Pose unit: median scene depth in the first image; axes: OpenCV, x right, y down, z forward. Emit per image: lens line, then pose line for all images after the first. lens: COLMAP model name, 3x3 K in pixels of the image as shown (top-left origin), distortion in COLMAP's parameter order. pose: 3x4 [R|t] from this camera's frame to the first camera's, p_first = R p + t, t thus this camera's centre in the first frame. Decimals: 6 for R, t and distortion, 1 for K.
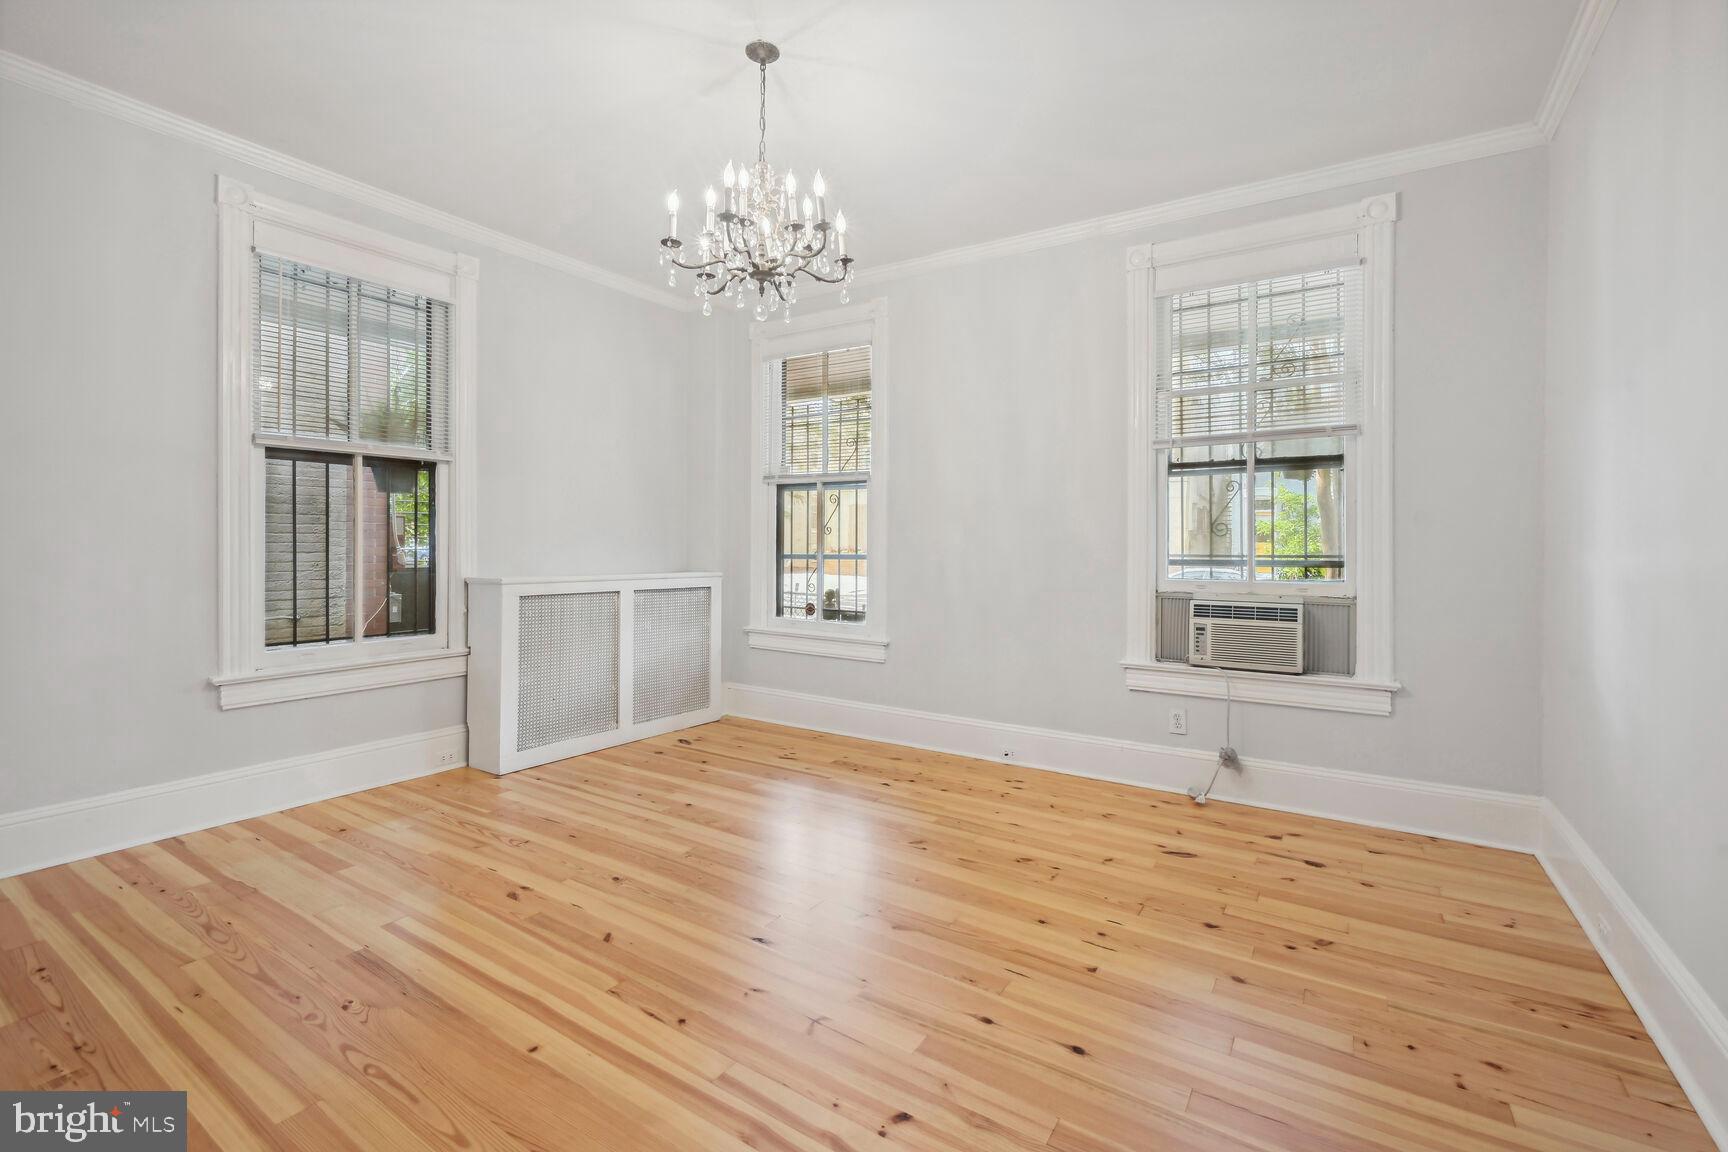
lens RADIAL K [[749.3, 0, 867.7], [0, 749.3, 551.2], [0, 0, 1]] dist [0.001336, 0.000187]
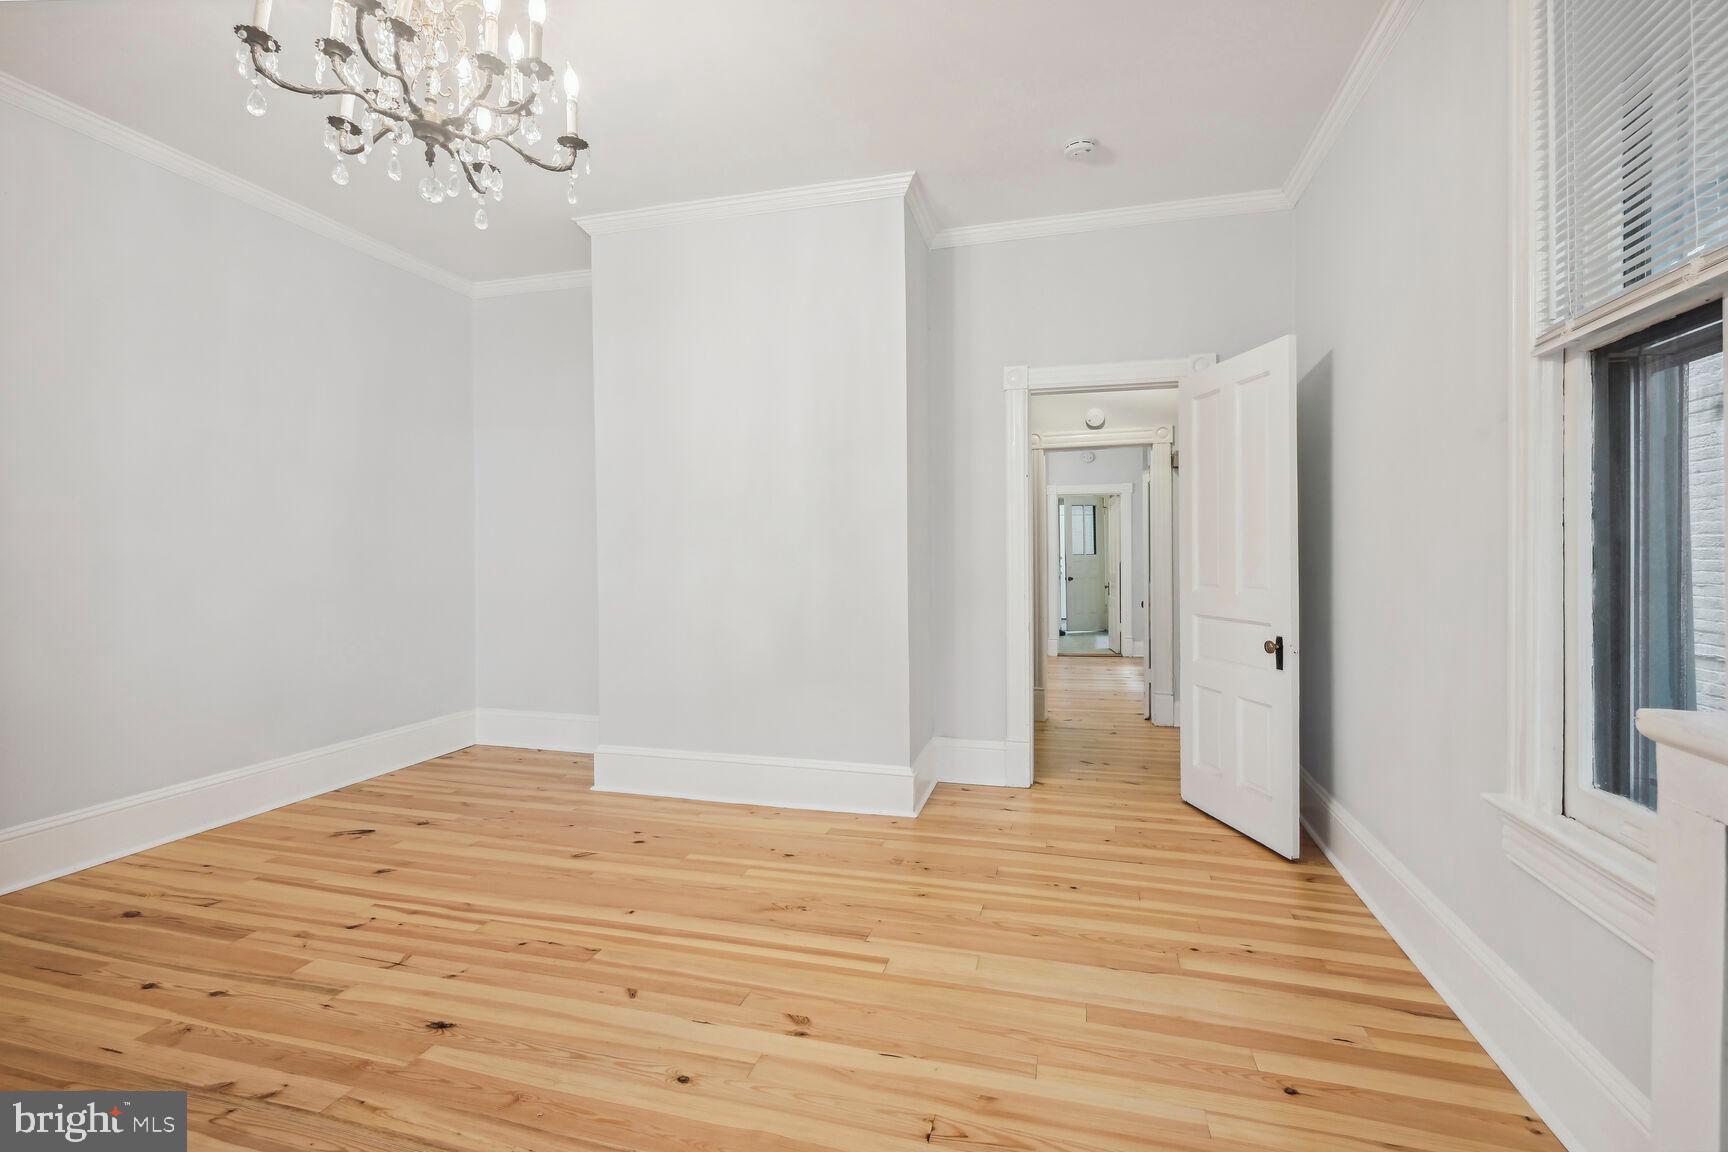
lens RADIAL K [[749.3, 0, 867.7], [0, 749.3, 551.2], [0, 0, 1]] dist [0.001336, 0.000187]
pose [[-0.951984, -0.003670, -0.306126, -0.300800], [-0.005729, 0.999967, 0.005826, -0.019393], [0.306095, 0.007300, -0.951973, 1.723444]]
